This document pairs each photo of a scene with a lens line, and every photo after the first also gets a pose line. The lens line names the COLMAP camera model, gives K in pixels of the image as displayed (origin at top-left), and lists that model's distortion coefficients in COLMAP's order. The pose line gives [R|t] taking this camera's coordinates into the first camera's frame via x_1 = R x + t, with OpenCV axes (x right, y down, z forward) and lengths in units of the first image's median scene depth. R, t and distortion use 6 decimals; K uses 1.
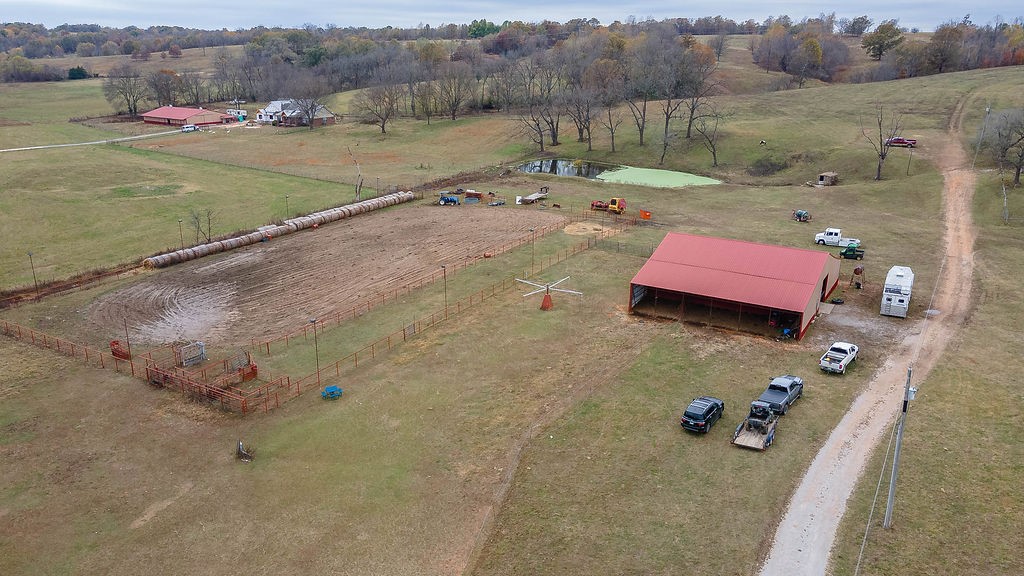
lens RADIAL K [[747.4, 0, 511.4], [0, 747.4, 290.9], [0, 0, 1]] dist [0.052206, 0.005098]
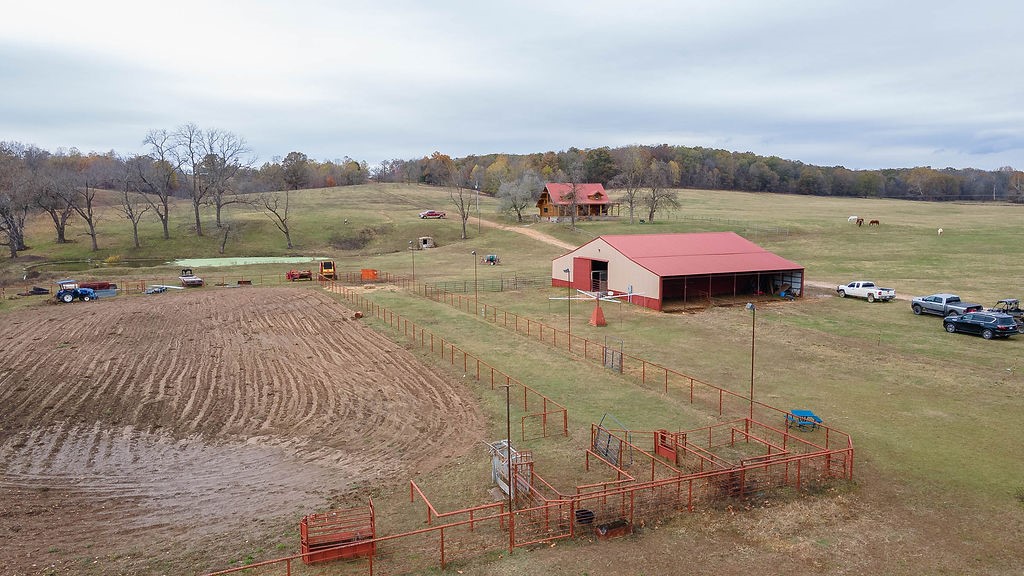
lens RADIAL K [[747.4, 0, 508.6], [0, 747.4, 286.5], [0, 0, 1]] dist [0.052206, 0.005098]
pose [[0.574129, -0.102977, 0.812264, -0.323115], [0.270767, 0.960121, -0.069663, 0.008353], [-0.772697, 0.259930, 0.579116, 0.326129]]
